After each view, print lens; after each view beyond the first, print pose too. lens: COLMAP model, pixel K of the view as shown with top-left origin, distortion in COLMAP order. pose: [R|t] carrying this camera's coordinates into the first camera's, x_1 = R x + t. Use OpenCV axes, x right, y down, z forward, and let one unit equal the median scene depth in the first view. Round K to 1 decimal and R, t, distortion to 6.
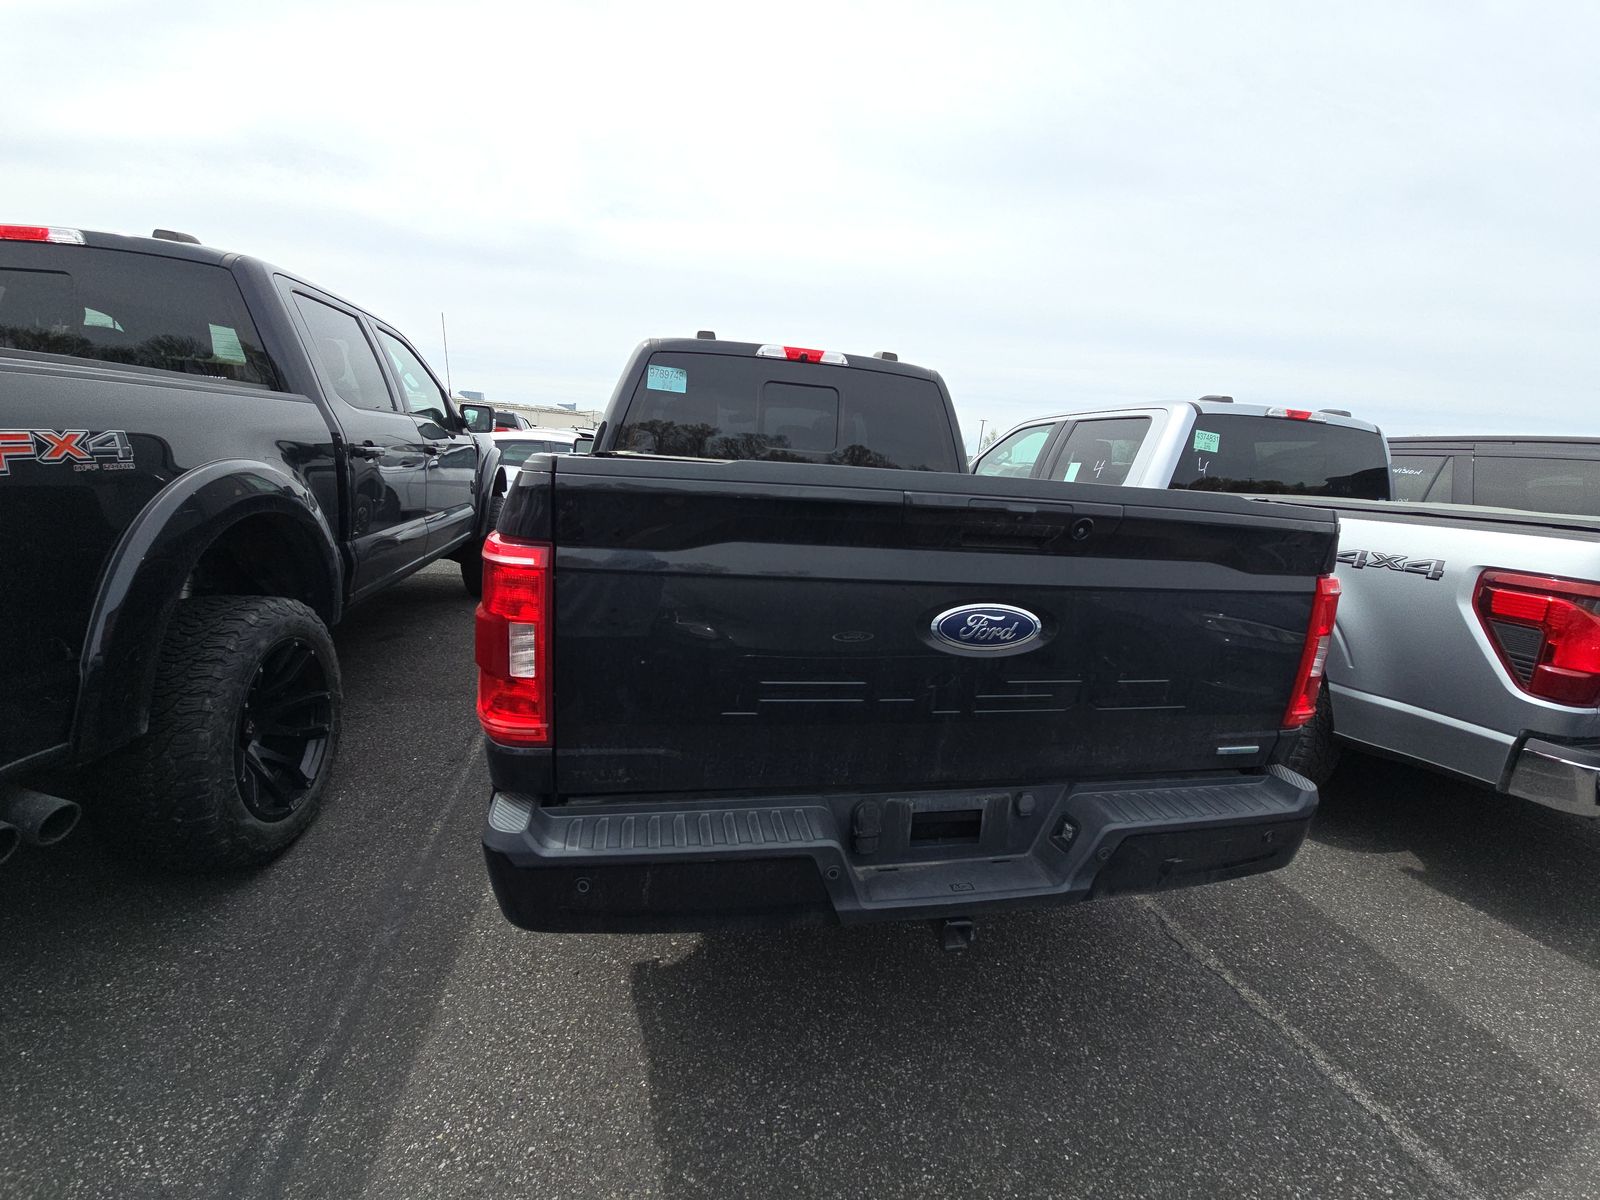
lens RADIAL K [[630.1, 0, 800.0], [0, 630.1, 600.0], [0, 0, 1]] dist [0.003474, -0.002728]
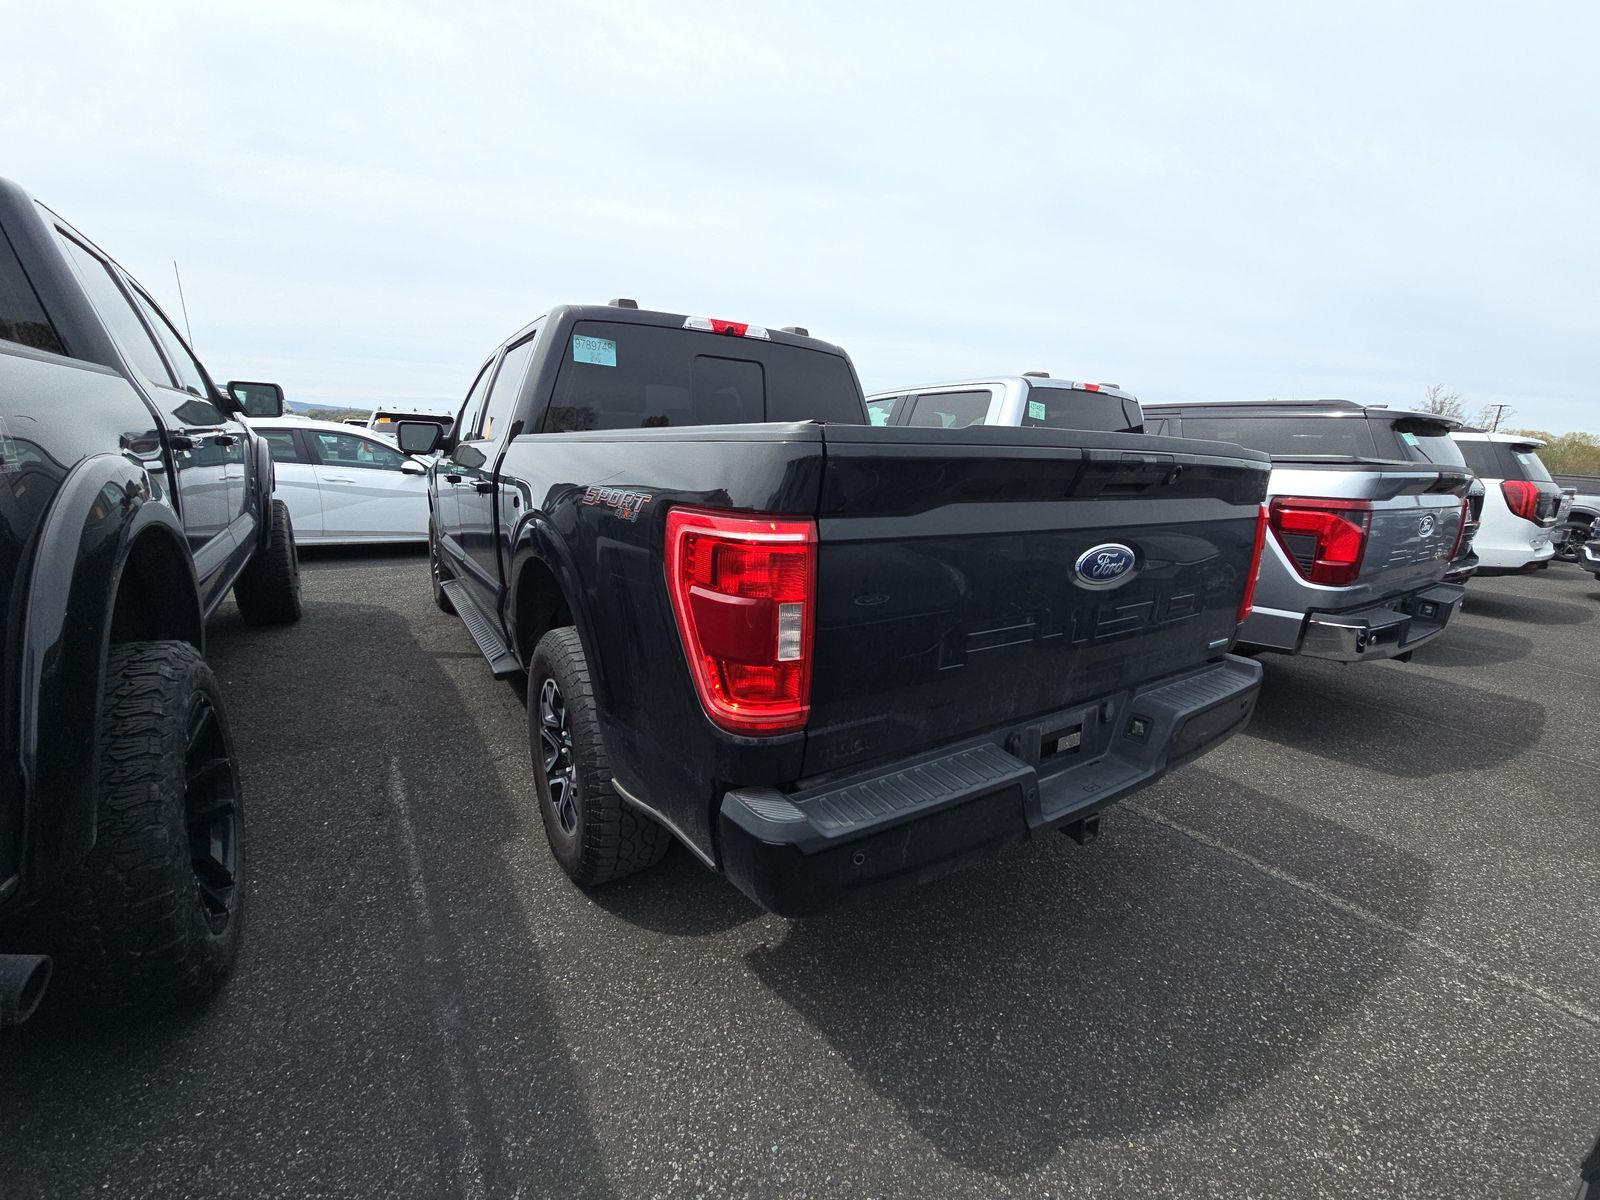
lens RADIAL K [[630.1, 0, 800.0], [0, 630.1, 600.0], [0, 0, 1]] dist [0.003474, -0.002728]
pose [[0.933916, -0.120033, 0.336740, -0.521004], [0.109881, 0.992730, 0.049120, -0.009314], [-0.340188, -0.008873, 0.940316, 0.068960]]
